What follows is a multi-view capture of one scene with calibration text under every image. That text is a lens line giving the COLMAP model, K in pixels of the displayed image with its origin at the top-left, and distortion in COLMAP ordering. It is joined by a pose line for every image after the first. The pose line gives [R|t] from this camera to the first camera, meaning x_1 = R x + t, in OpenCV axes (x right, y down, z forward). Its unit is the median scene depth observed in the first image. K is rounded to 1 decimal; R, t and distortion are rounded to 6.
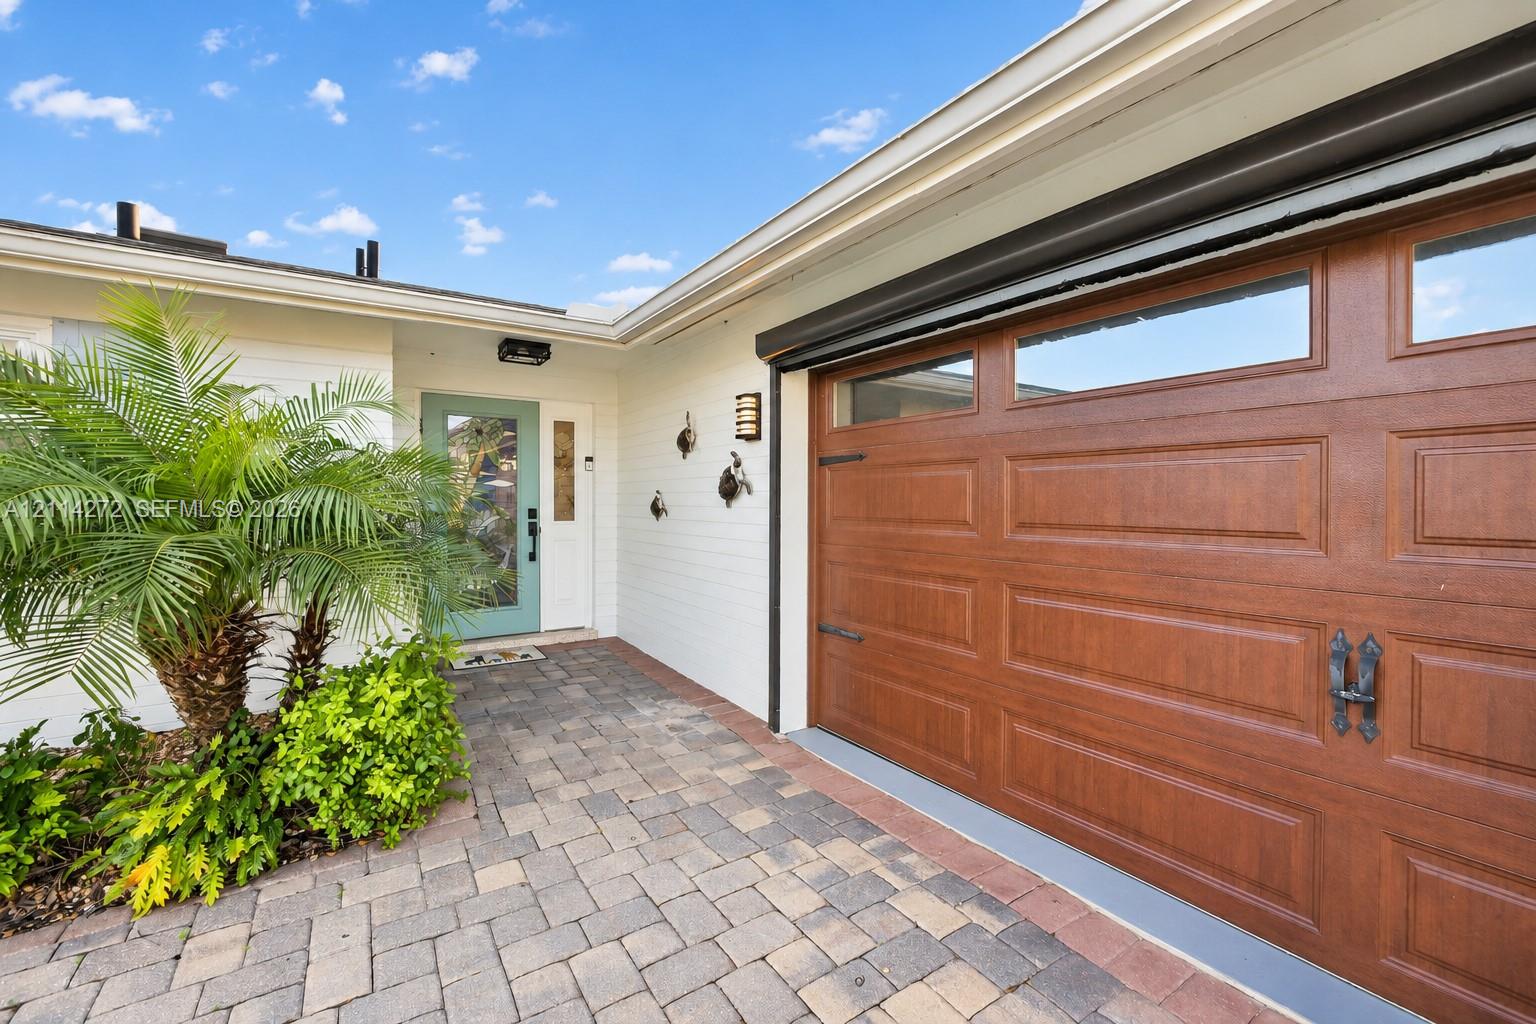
lens RADIAL K [[650.2, 0, 757.9], [0, 650.2, 512.9], [0, 0, 1]] dist [-0.004428, 0.000462]
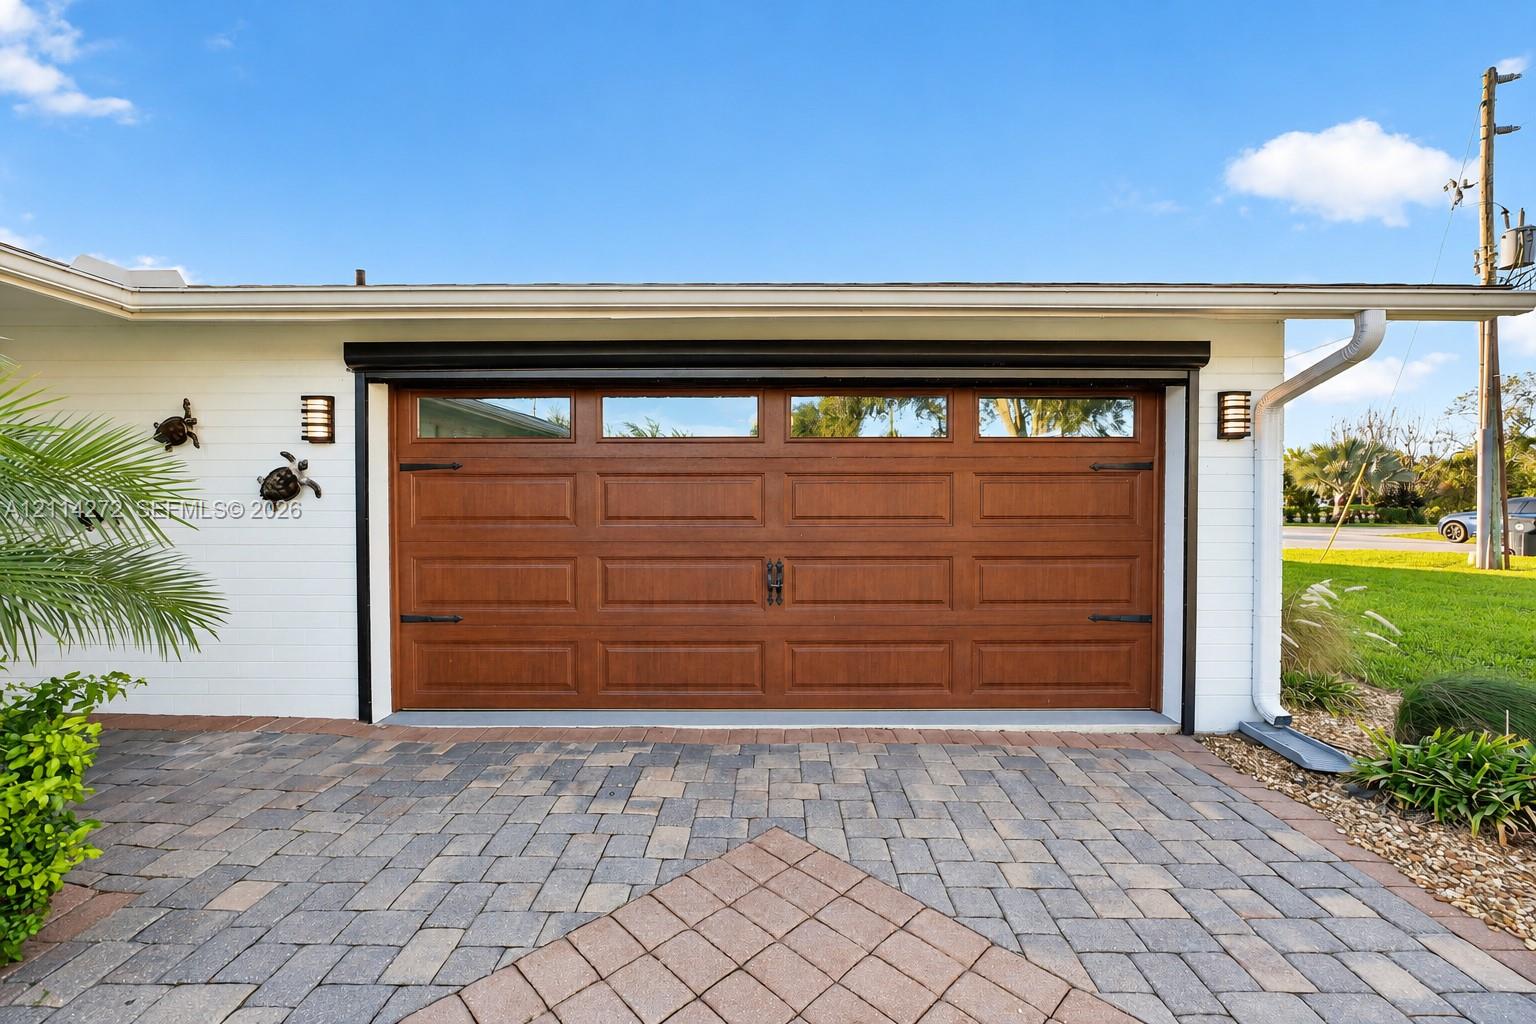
lens RADIAL K [[650.2, 0, 780.4], [0, 650.2, 504.4], [0, 0, 1]] dist [-0.004428, 0.000462]
pose [[0.537216, -0.012624, 0.843350, -0.506387], [0.017912, 0.999833, 0.003556, -0.008943], [-0.843254, 0.013196, 0.537353, -0.133977]]
